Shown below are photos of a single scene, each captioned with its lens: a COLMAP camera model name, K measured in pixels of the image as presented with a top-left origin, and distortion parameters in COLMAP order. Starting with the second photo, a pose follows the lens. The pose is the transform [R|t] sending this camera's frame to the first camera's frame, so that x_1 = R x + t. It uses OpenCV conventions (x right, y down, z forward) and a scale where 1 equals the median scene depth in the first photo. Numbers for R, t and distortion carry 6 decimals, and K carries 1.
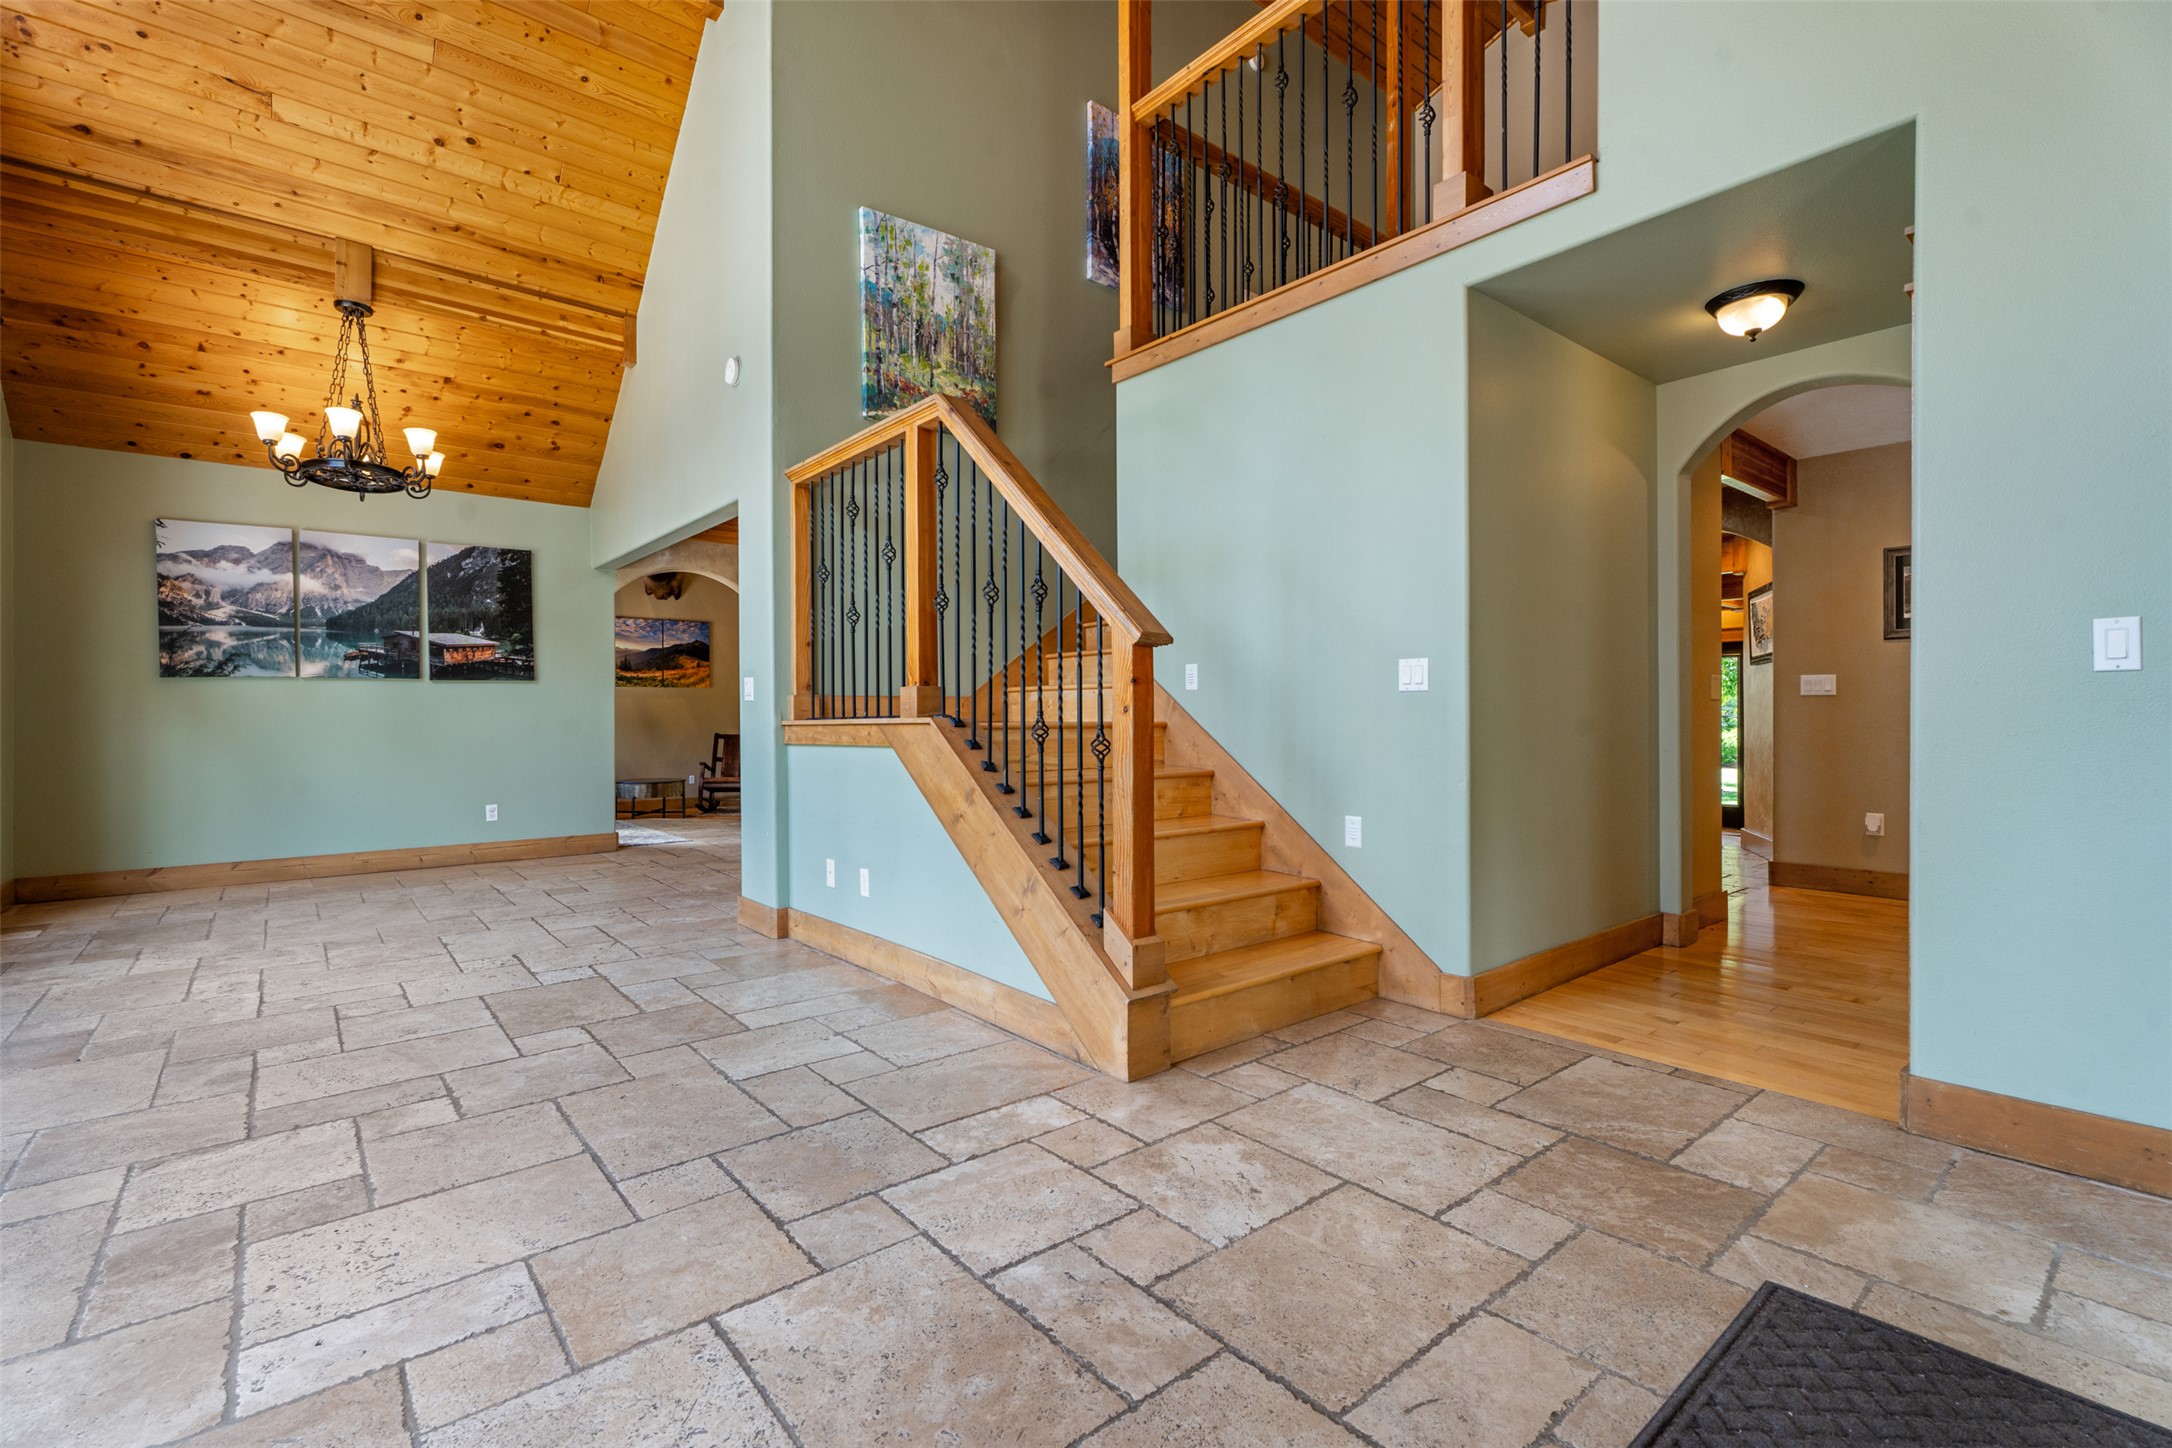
lens RADIAL K [[971.8, 0, 1080.4], [0, 971.8, 719.5], [0, 0, 1]] dist [0.004925, -0.001383]
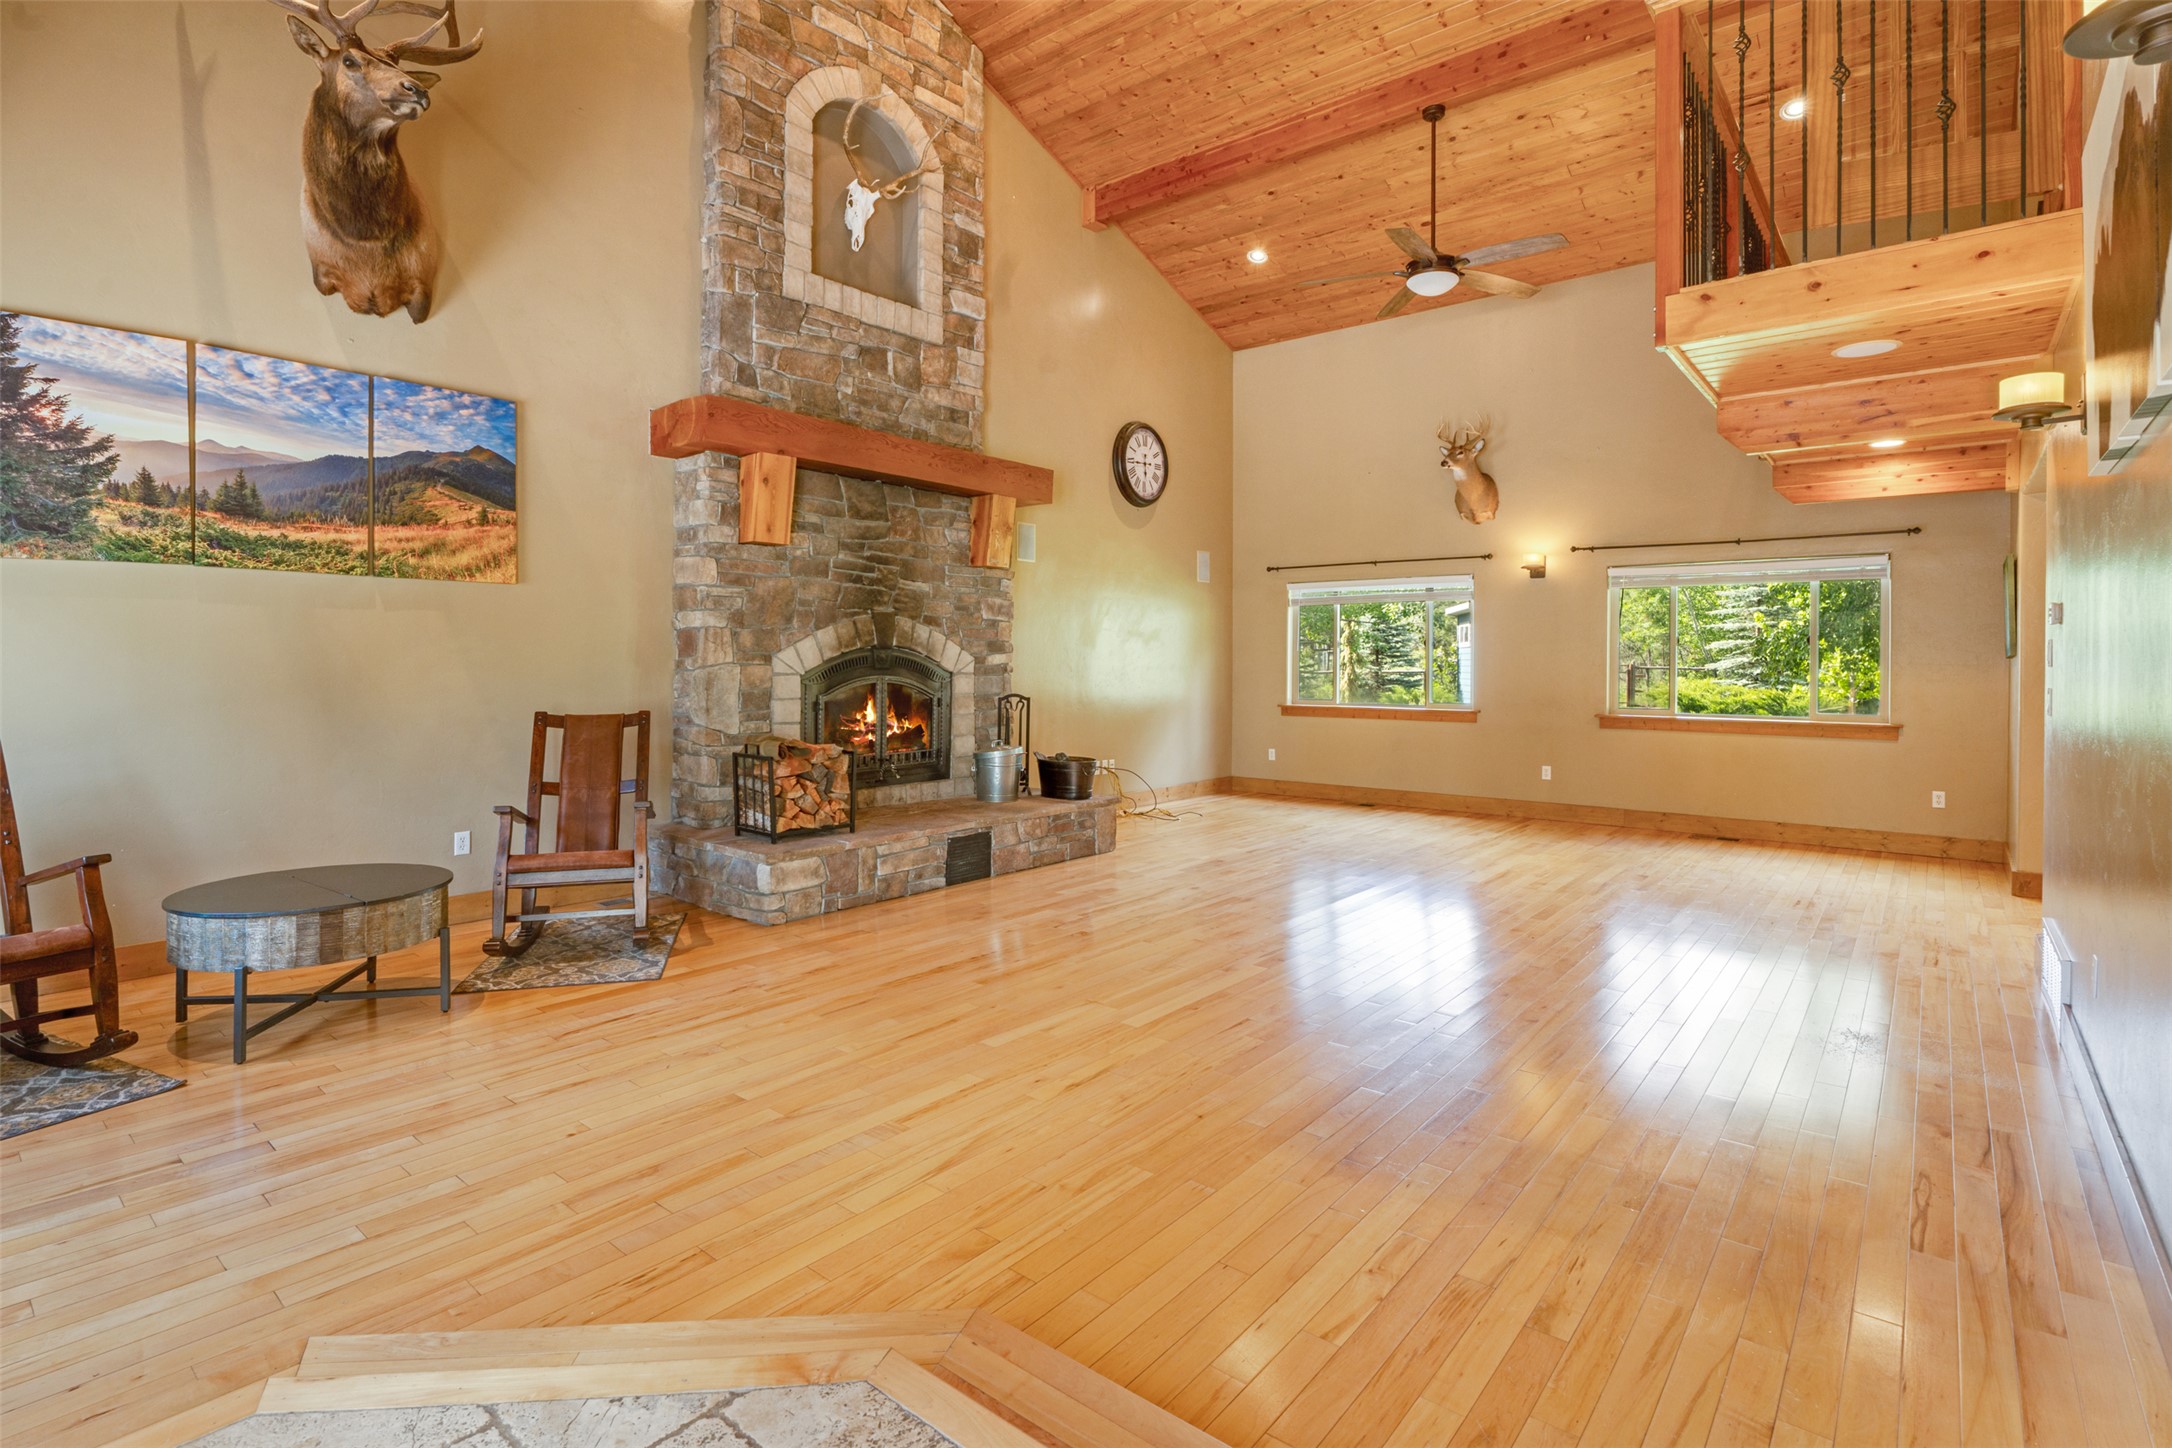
lens RADIAL K [[1030.8, 0, 1076.2], [0, 1030.8, 661.6], [0, 0, 1]] dist [-0.002311, -0.001411]
pose [[0.982328, 0.004394, 0.187115, -0.256717], [-0.003449, 0.999980, -0.005376, -0.002582], [-0.187135, 0.004636, 0.982323, 0.606338]]
